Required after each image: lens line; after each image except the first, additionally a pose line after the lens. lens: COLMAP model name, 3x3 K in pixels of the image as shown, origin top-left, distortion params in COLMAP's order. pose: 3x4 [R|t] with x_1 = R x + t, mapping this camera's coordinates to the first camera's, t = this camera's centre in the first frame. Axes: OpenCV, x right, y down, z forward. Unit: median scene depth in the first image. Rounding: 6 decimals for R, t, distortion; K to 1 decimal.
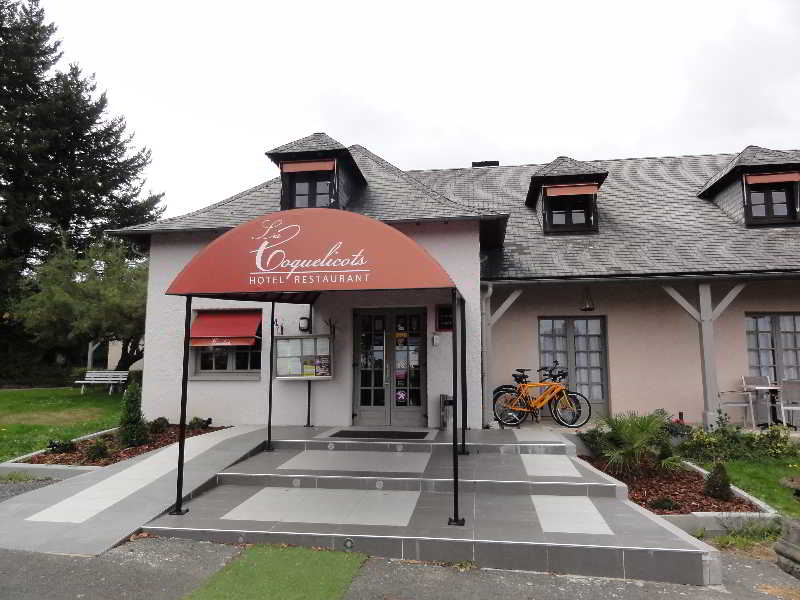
lens RADIAL K [[565.4, 0, 401.2], [0, 565.4, 299.4], [0, 0, 1]] dist [-0.003695, -0.002671]
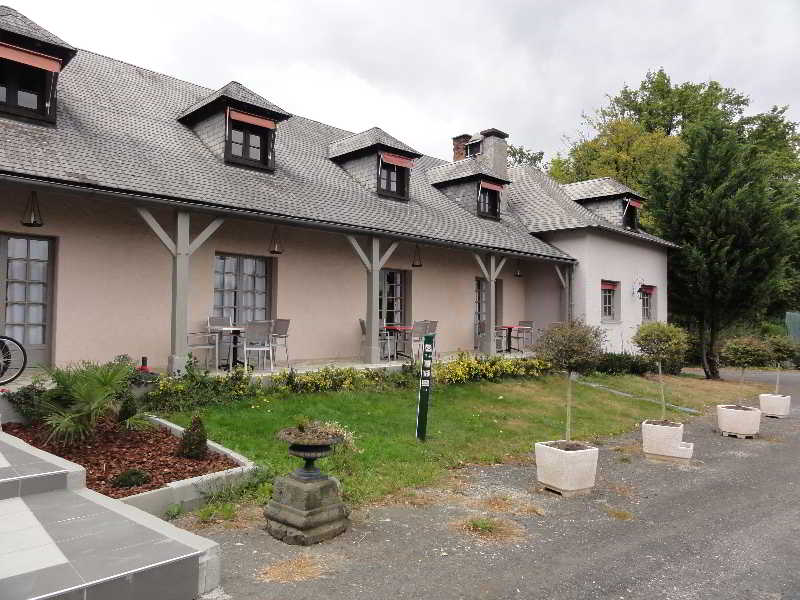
lens RADIAL K [[565.4, 0, 402.8], [0, 565.4, 301.1], [0, 0, 1]] dist [-0.003695, -0.002671]
pose [[0.606919, 0.032755, 0.794088, 0.048295], [-0.117491, 0.991870, 0.048884, 0.027020], [-0.786031, -0.122967, 0.605834, 0.184311]]
